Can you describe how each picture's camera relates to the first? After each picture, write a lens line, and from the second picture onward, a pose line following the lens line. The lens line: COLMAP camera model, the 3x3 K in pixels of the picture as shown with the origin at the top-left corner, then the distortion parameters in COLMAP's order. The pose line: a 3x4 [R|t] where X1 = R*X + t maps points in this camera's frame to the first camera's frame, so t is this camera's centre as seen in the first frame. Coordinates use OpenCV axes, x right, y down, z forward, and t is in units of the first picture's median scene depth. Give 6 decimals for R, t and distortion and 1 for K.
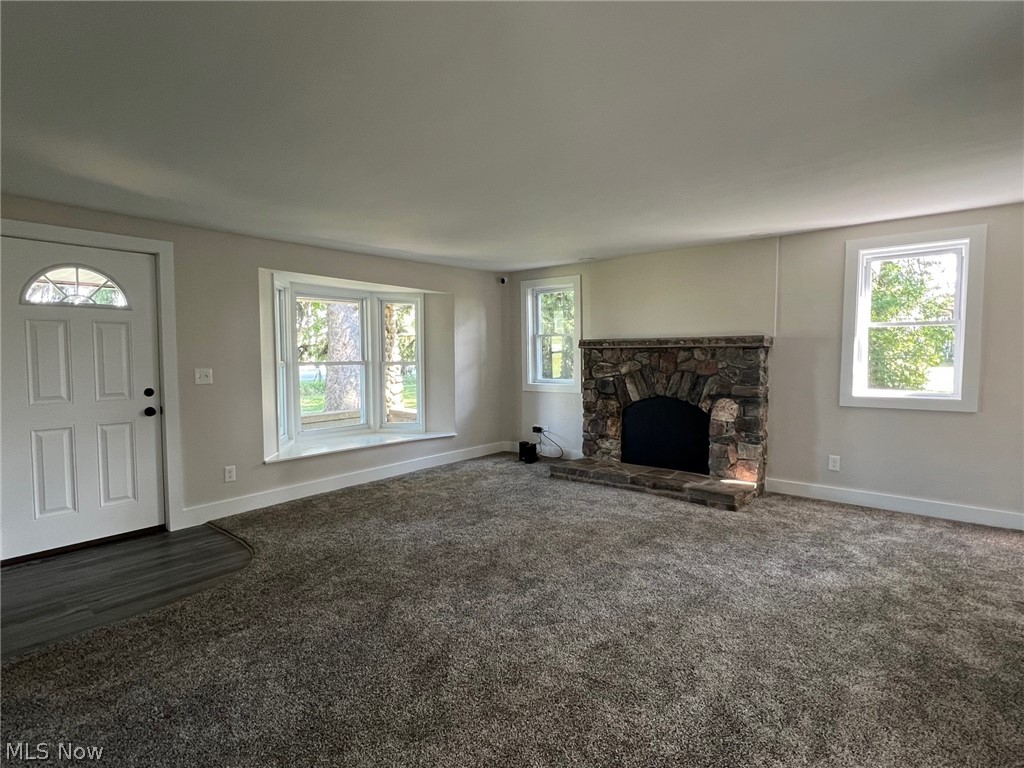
lens RADIAL K [[523.5, 0, 506.7], [0, 523.5, 383.0], [0, 0, 1]] dist [-0.003311, 0.000951]
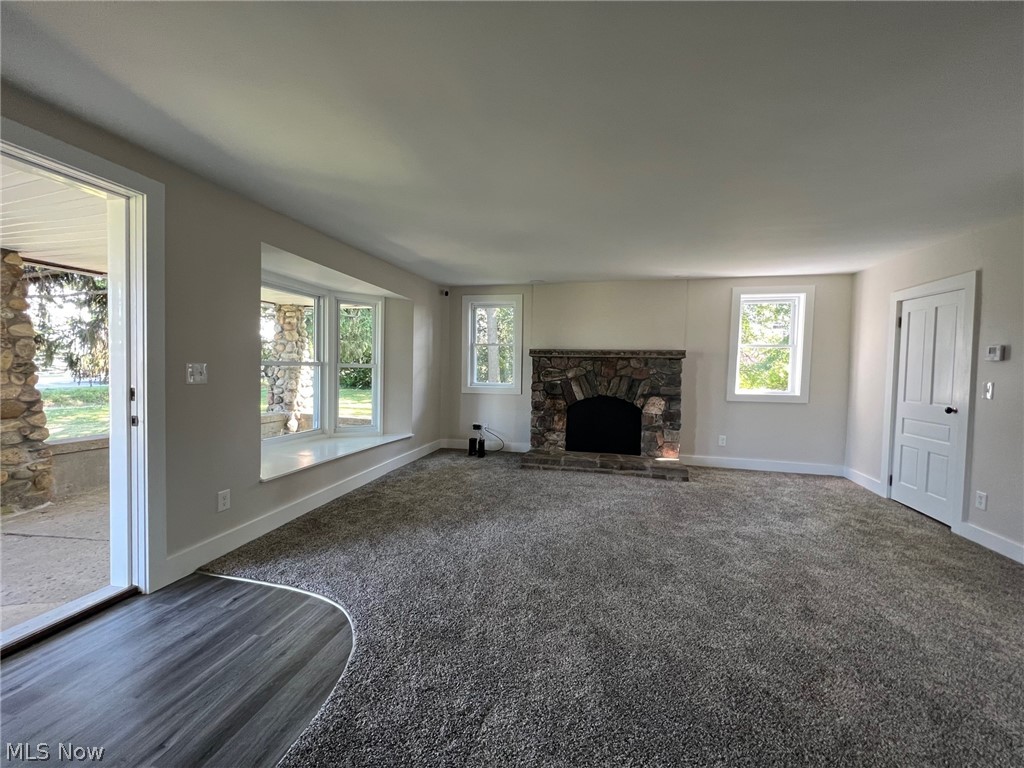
lens RADIAL K [[408.7, 0, 507.5], [0, 408.7, 381.3], [0, 0, 1]] dist [-0.001568, 0.000080]
pose [[0.895234, 0.006356, 0.445550, -0.358670], [0.002022, 0.999830, -0.018326, 0.008161], [-0.445591, 0.017307, 0.895069, 0.228607]]
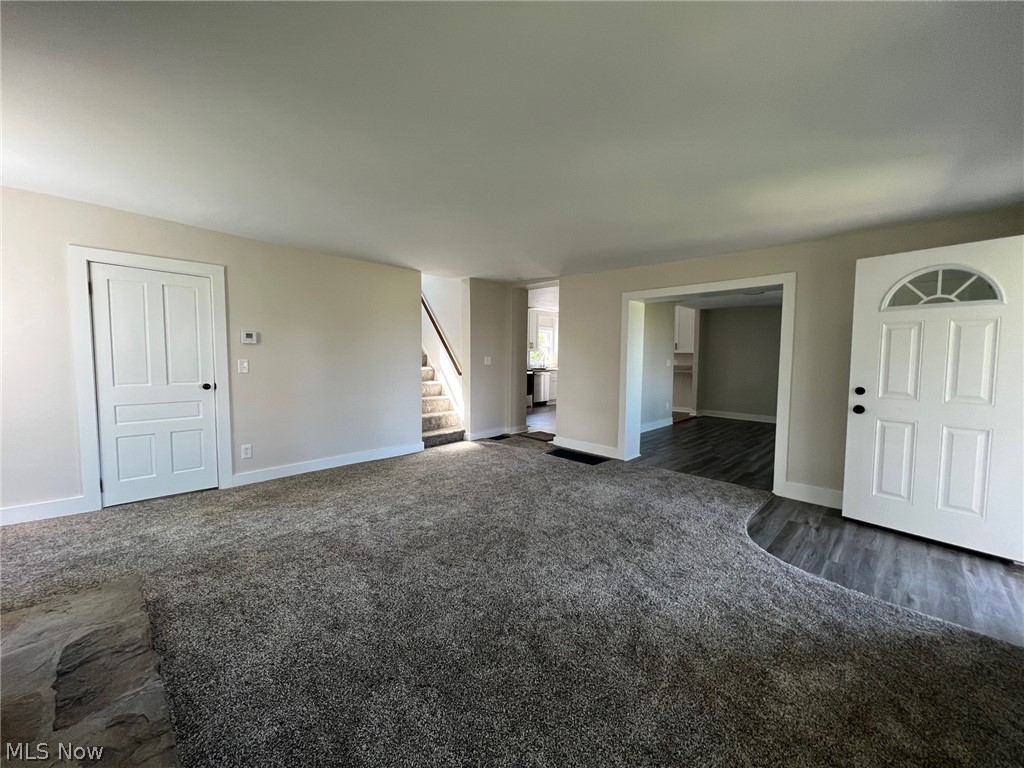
lens RADIAL K [[408.7, 0, 507.3], [0, 408.7, 379.9], [0, 0, 1]] dist [-0.001568, 0.000080]
pose [[-0.996802, -0.017315, 0.078010, -0.022837], [-0.007914, 0.992833, 0.119251, -0.057657], [-0.079515, 0.118253, -0.989795, 1.165876]]
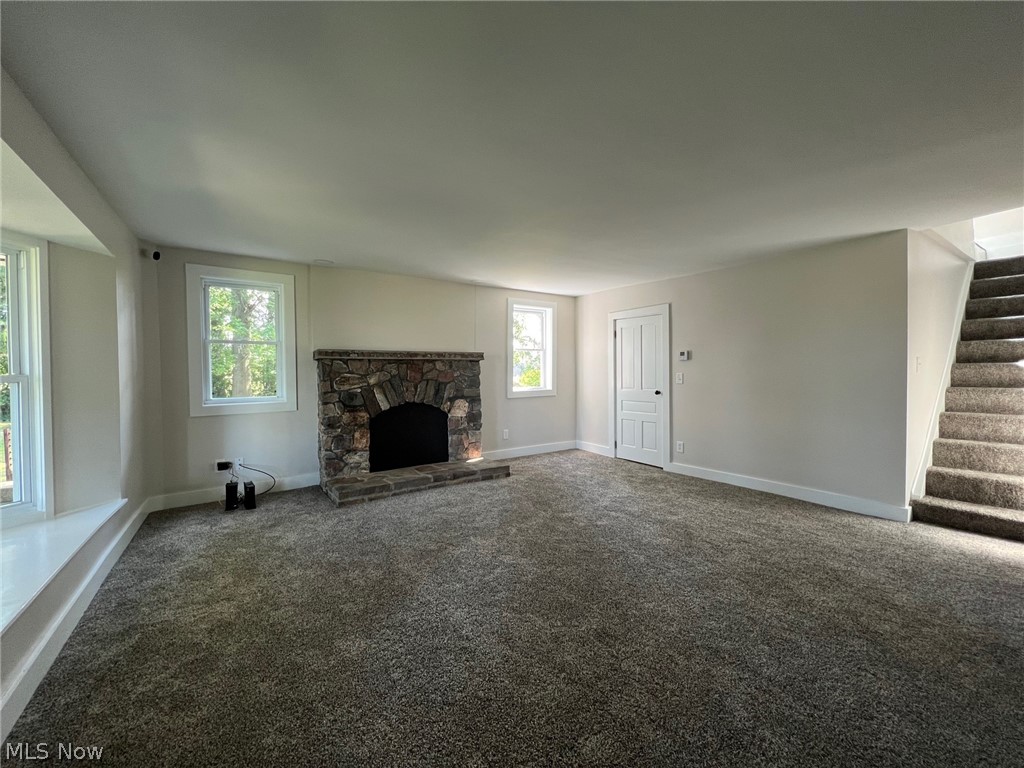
lens RADIAL K [[408.7, 0, 508.4], [0, 408.7, 380.7], [0, 0, 1]] dist [-0.001568, 0.000080]
pose [[0.279218, -0.017533, 0.960068, -0.503885], [0.064360, 0.997927, -0.000494, -0.008209], [-0.958068, 0.061928, 0.279768, 0.565011]]
